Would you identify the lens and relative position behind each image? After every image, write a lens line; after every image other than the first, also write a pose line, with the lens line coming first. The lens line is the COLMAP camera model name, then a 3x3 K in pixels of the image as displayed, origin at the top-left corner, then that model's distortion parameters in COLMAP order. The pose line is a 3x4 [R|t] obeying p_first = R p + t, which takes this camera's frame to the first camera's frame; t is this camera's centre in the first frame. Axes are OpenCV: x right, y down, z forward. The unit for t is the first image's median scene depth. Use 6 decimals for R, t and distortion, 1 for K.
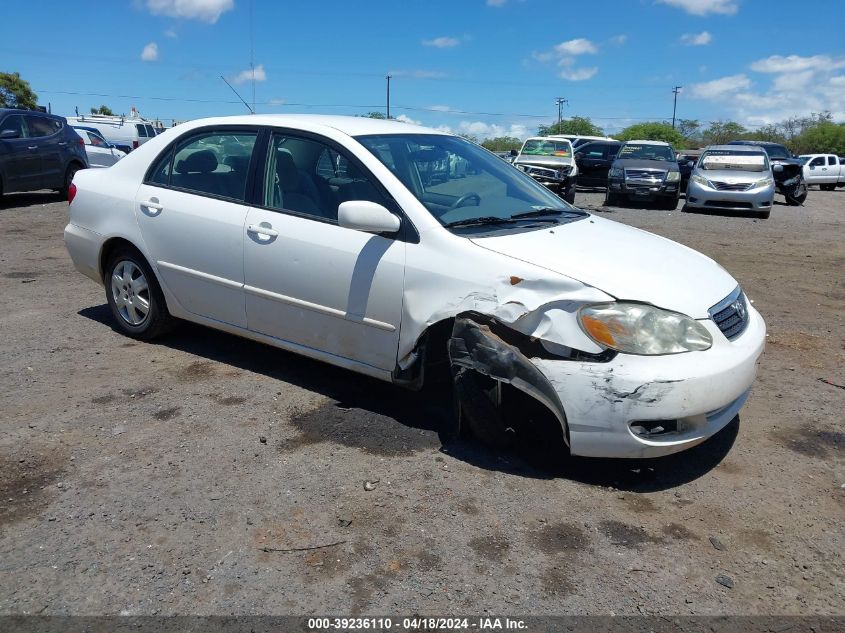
lens RADIAL K [[657.6, 0, 422.5], [0, 657.6, 316.5], [0, 0, 1]] dist [0.014850, -0.005170]
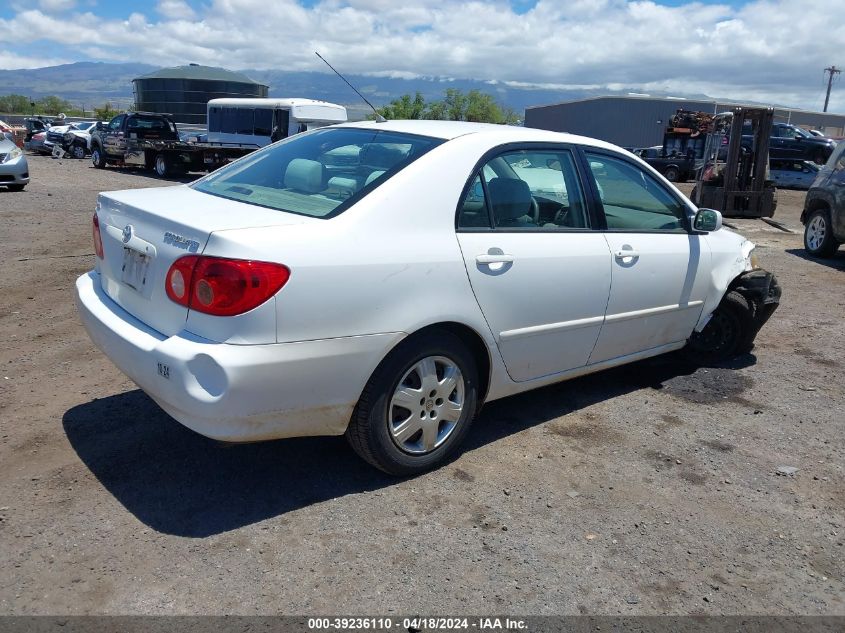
lens RADIAL K [[657.6, 0, 422.5], [0, 657.6, 316.5], [0, 0, 1]] dist [0.014850, -0.005170]
pose [[0.278780, -0.273662, 0.920538, -1.502298], [0.214112, 0.952124, 0.218209, -0.383608], [-0.936183, 0.136266, 0.324027, 1.168099]]
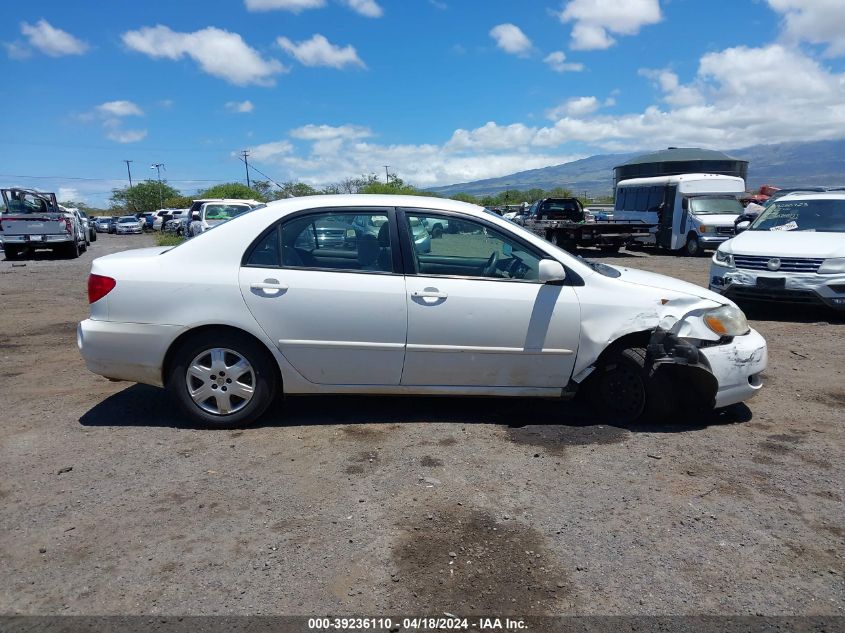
lens RADIAL K [[657.6, 0, 422.5], [0, 657.6, 316.5], [0, 0, 1]] dist [0.014850, -0.005170]
pose [[0.819086, -0.130423, 0.558648, -1.076455], [0.178849, 0.983335, -0.032656, -0.066738], [-0.545079, 0.126661, 0.828762, 0.066993]]
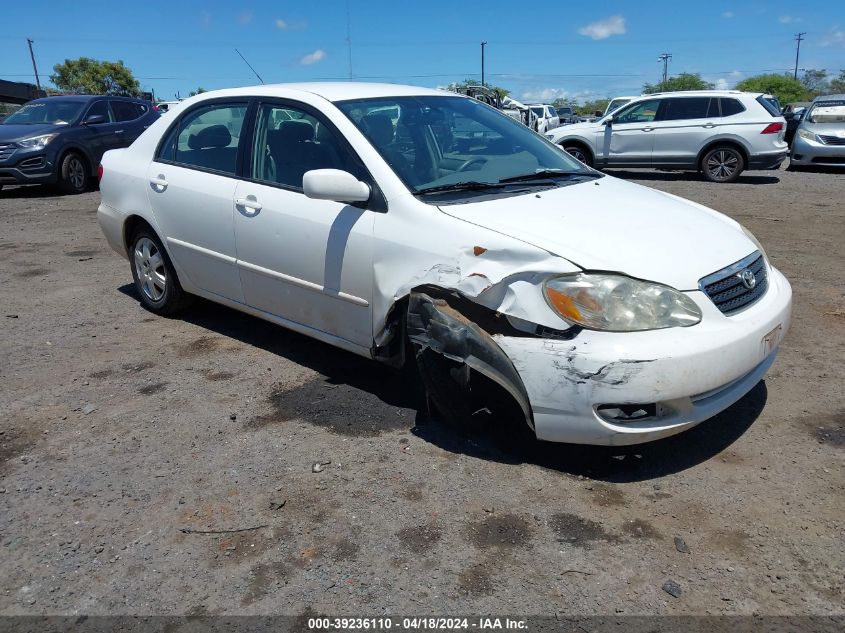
lens RADIAL K [[657.6, 0, 422.5], [0, 657.6, 316.5], [0, 0, 1]] dist [0.014850, -0.005170]
pose [[0.989079, -0.003516, -0.147347, 0.187807], [0.009826, 0.999064, 0.042122, -0.001978], [0.147061, -0.043110, 0.988188, 0.070369]]
